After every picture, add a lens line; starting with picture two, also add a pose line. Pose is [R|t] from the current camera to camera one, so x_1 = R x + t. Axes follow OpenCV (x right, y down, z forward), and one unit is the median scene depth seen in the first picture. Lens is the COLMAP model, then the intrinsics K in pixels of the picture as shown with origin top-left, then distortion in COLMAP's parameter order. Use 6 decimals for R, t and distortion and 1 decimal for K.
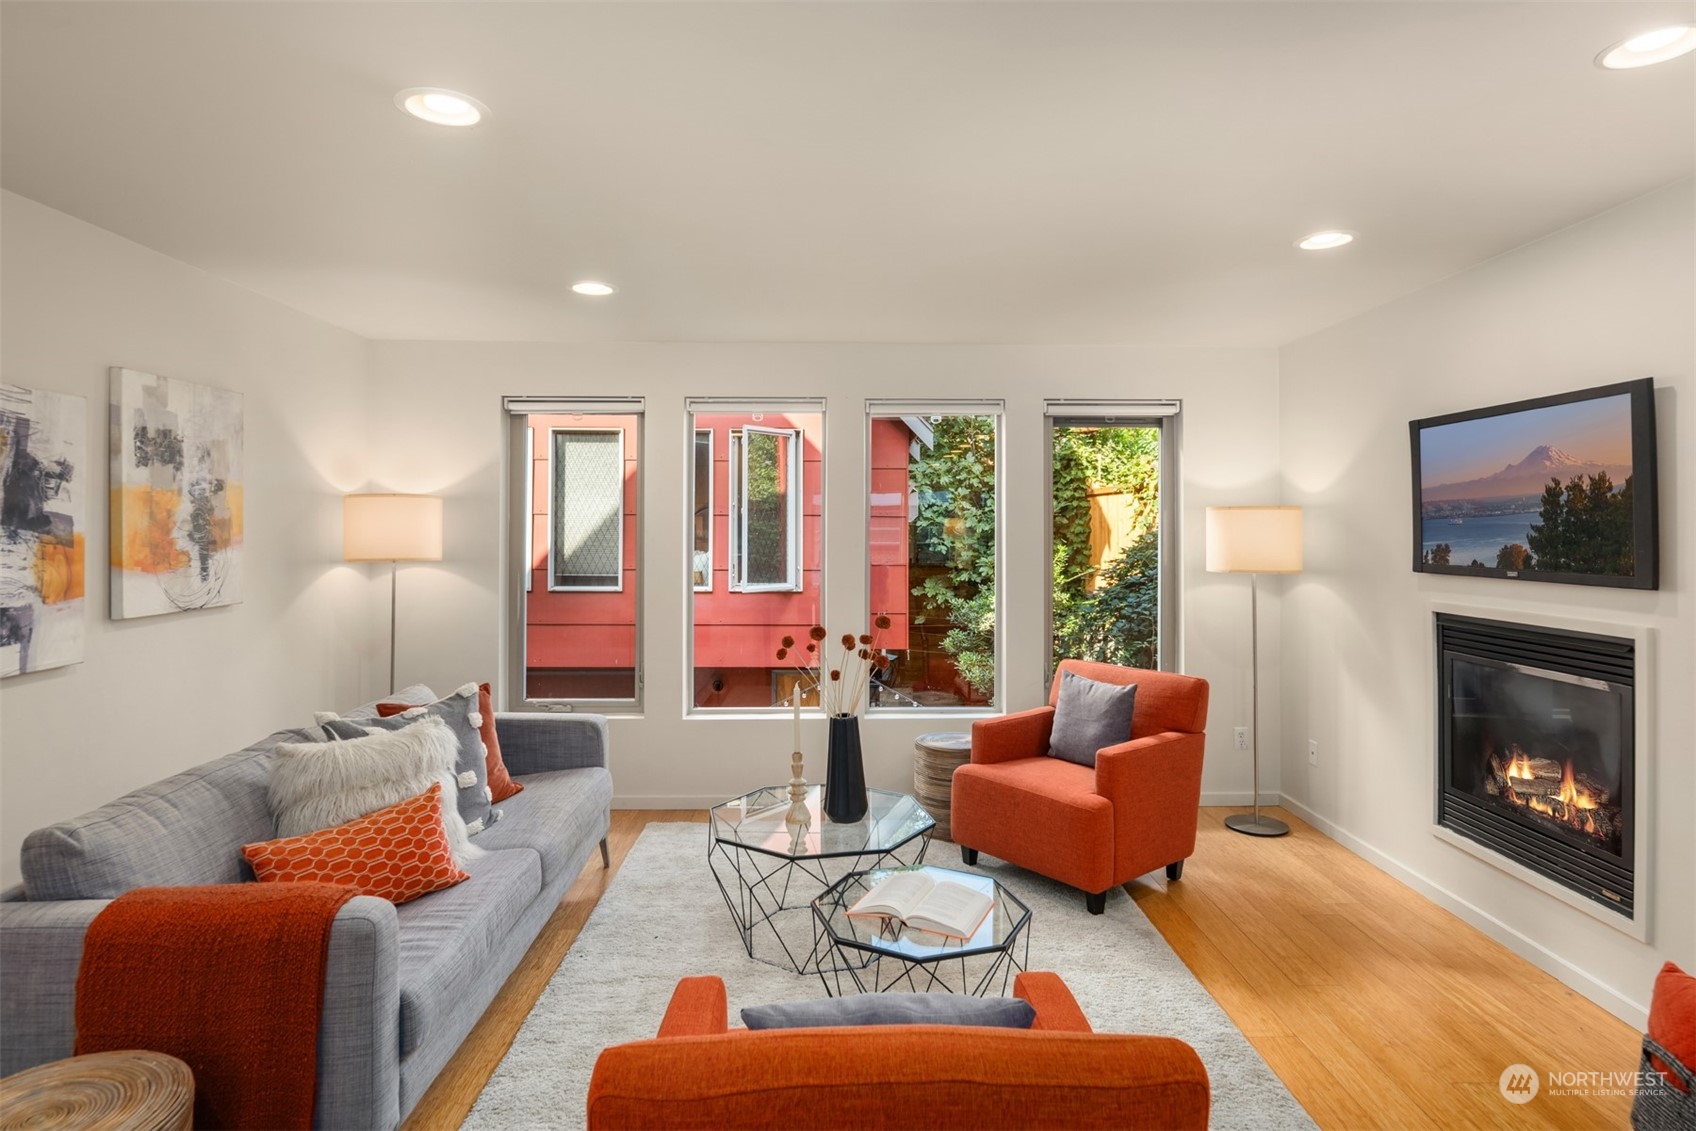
lens RADIAL K [[922.2, 0, 850.7], [0, 922.2, 512.7], [0, 0, 1]] dist [0.003995, -0.009983]
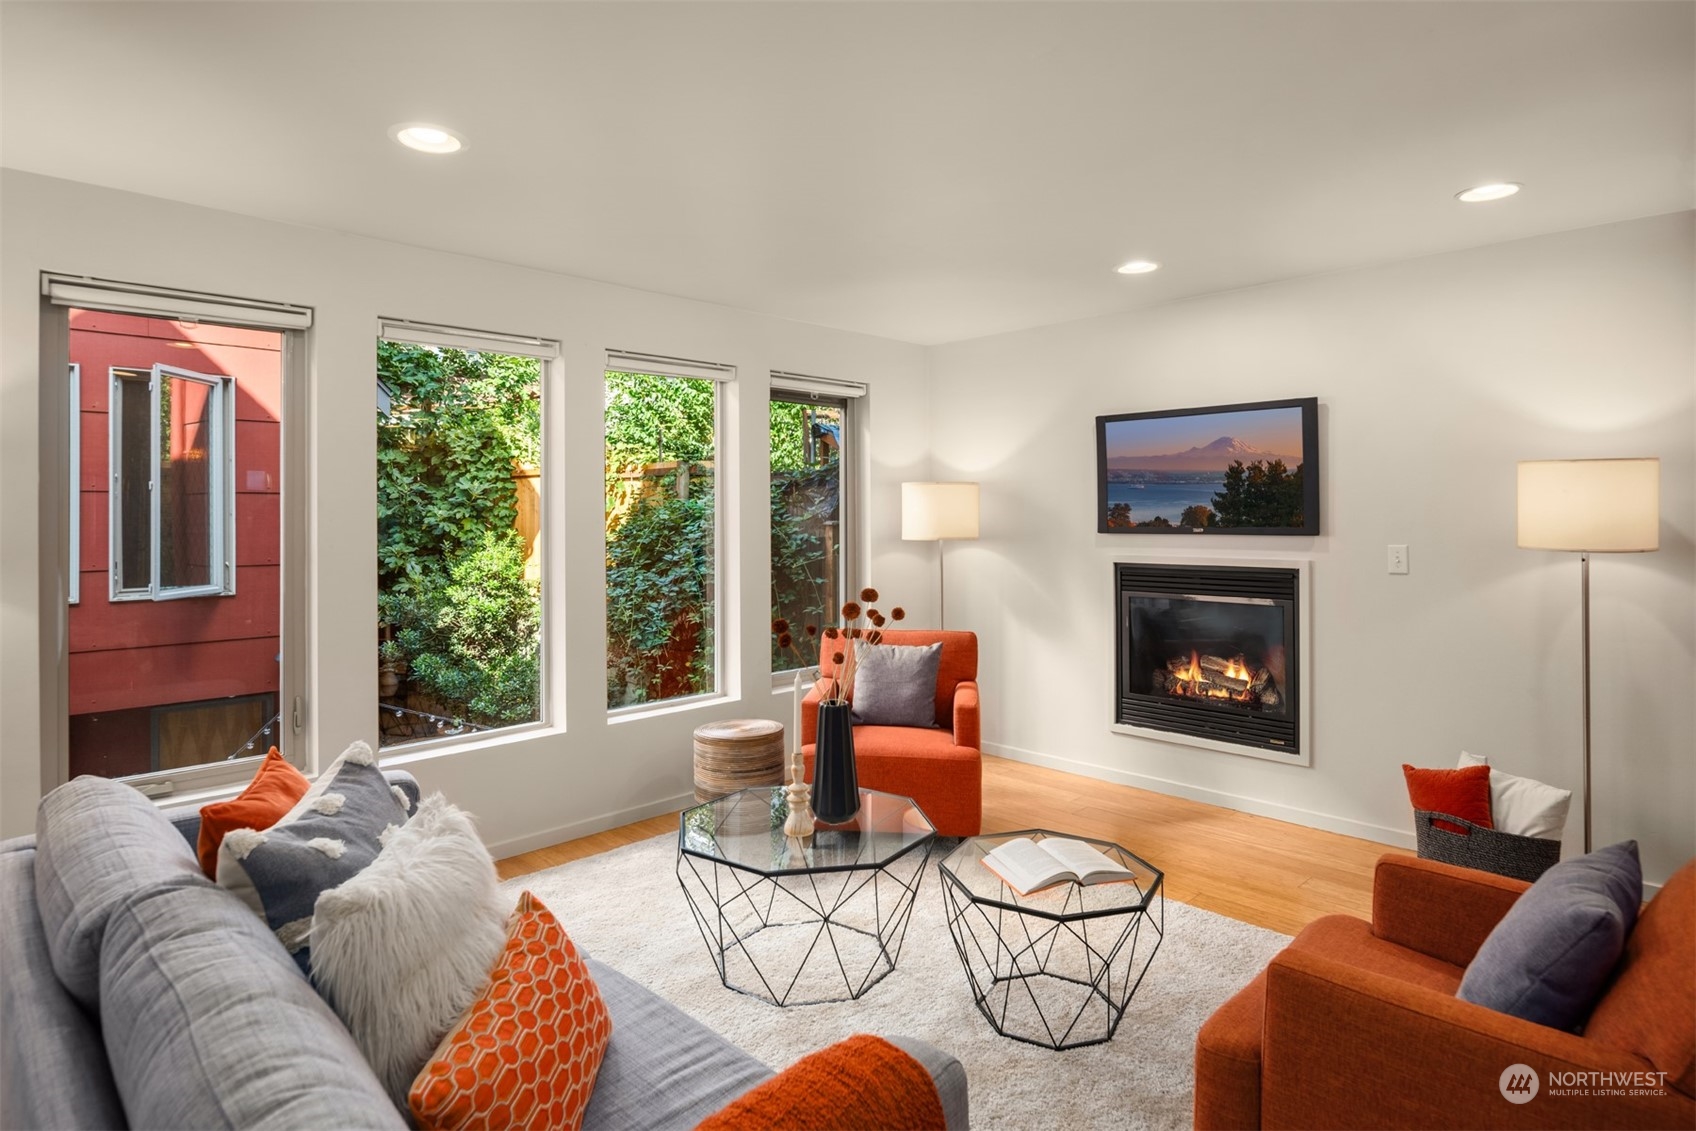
lens RADIAL K [[922.2, 0, 850.7], [0, 922.2, 512.7], [0, 0, 1]] dist [0.003995, -0.009983]
pose [[0.722354, -0.004887, 0.691507, -0.515856], [-0.004104, 0.999927, 0.011354, 0.021366], [-0.691512, -0.011040, 0.722281, 0.291124]]
